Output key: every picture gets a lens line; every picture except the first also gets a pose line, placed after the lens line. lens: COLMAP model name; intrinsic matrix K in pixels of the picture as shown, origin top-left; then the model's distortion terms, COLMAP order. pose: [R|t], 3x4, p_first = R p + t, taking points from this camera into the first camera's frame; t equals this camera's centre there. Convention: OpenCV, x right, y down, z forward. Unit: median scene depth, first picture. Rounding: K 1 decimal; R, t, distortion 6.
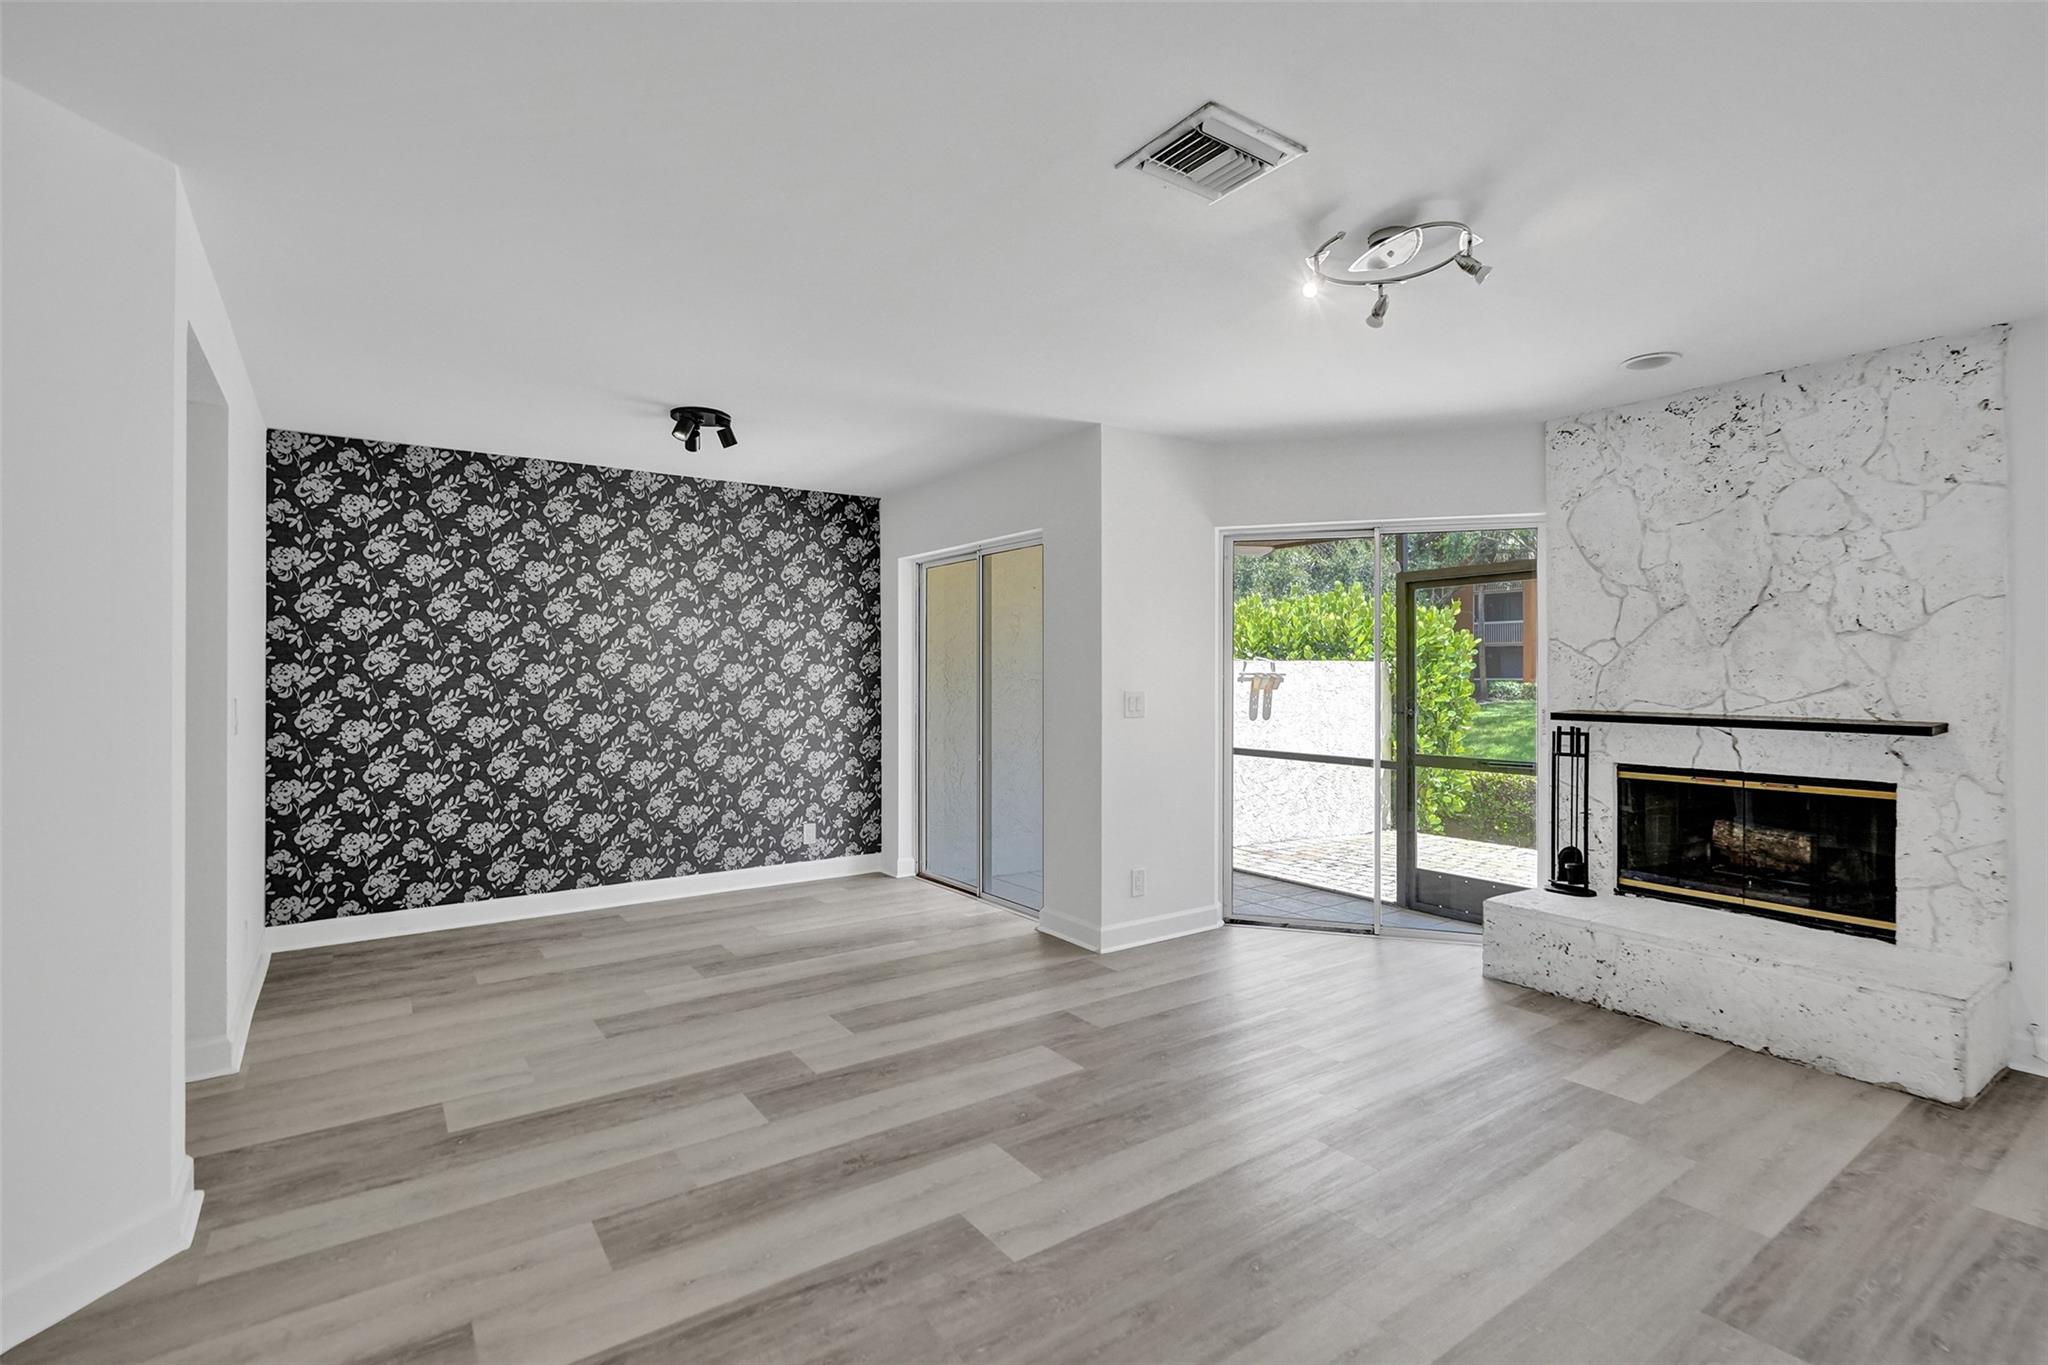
lens RADIAL K [[944.1, 0, 1047.0], [0, 944.1, 671.2], [0, 0, 1]] dist [-0.005919, 0.001426]
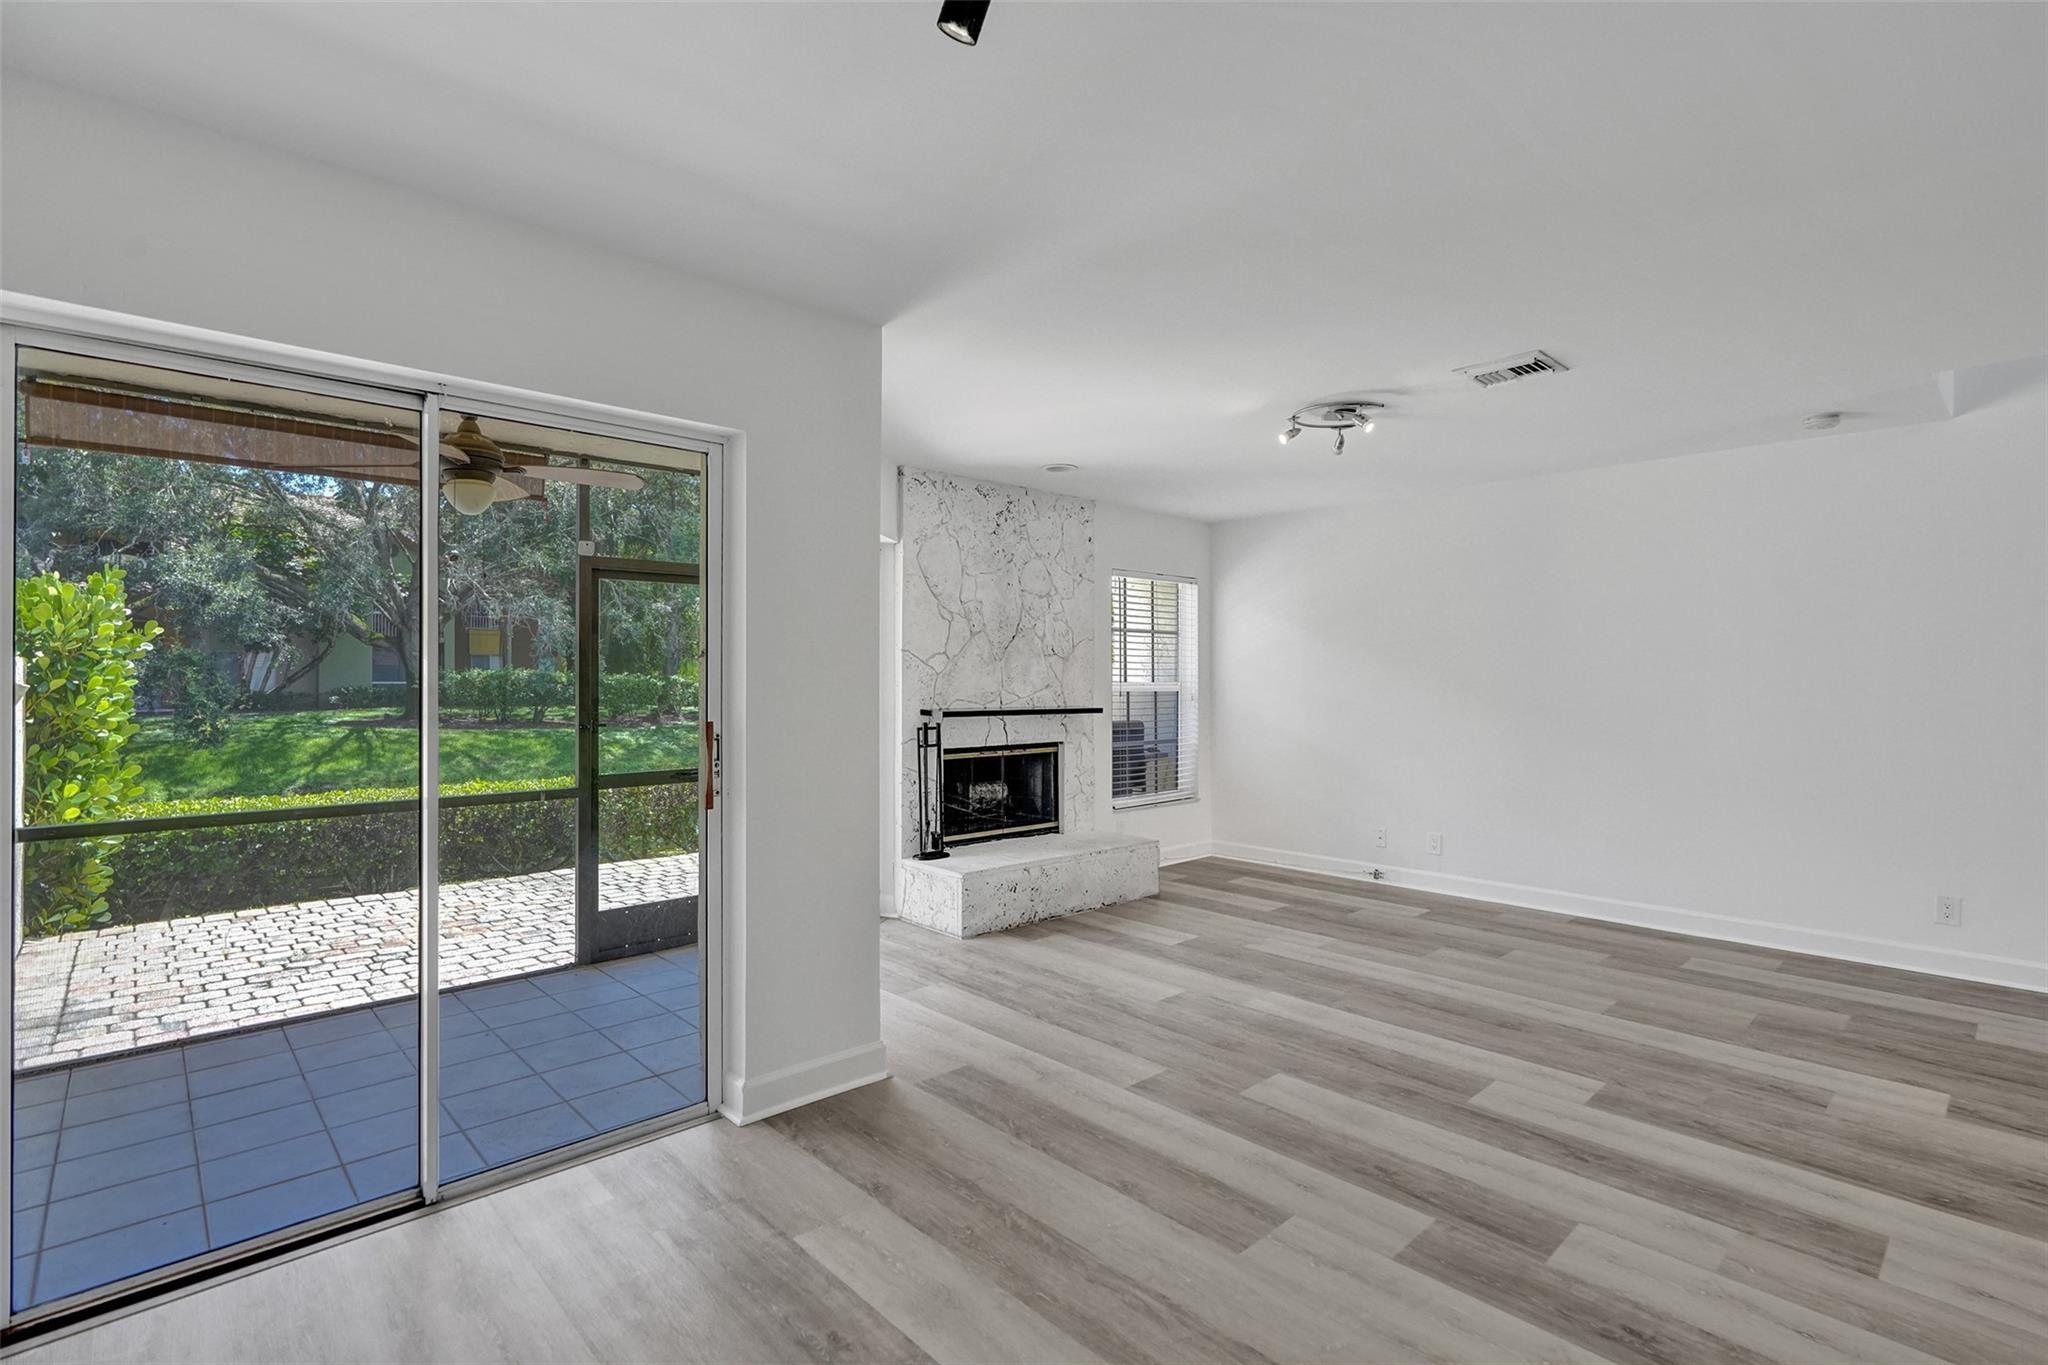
lens RADIAL K [[944.1, 0, 1029.0], [0, 944.1, 668.1], [0, 0, 1]] dist [-0.005919, 0.001426]
pose [[-0.112874, 0.009869, 0.993560, -0.765520], [-0.005560, 0.999929, -0.010564, 0.000039], [-0.993594, -0.006716, -0.112811, 1.130635]]
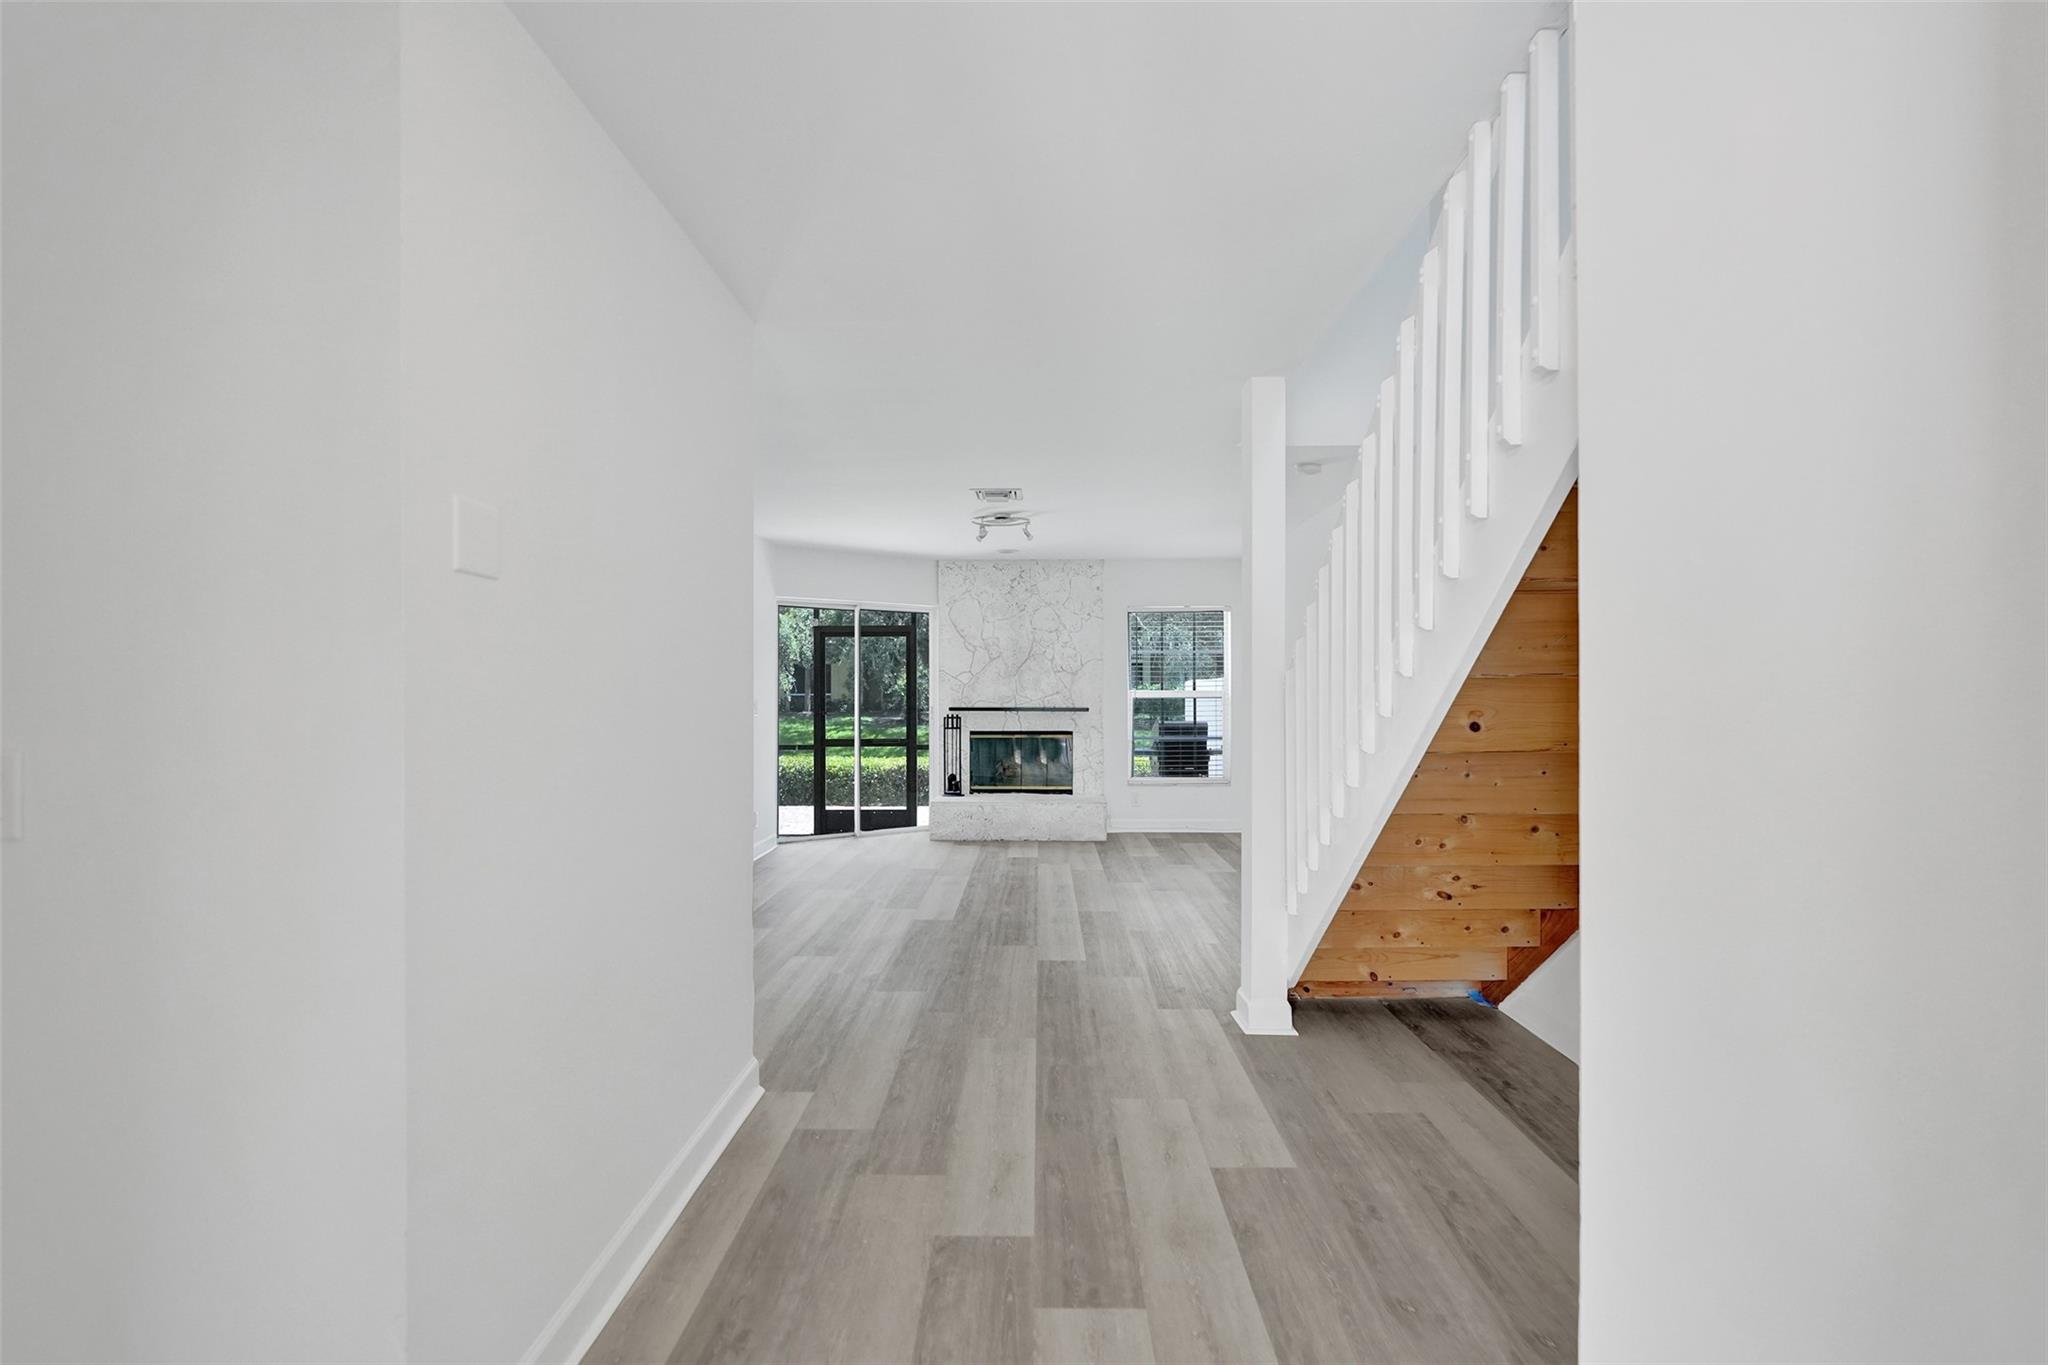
lens RADIAL K [[944.1, 0, 1035.9], [0, 944.1, 642.2], [0, 0, 1]] dist [-0.005919, 0.001426]
pose [[0.595494, 0.034786, 0.802606, -1.084625], [-0.001409, 0.999106, -0.042258, -0.011592], [-0.803359, 0.024033, 0.595010, -0.396482]]
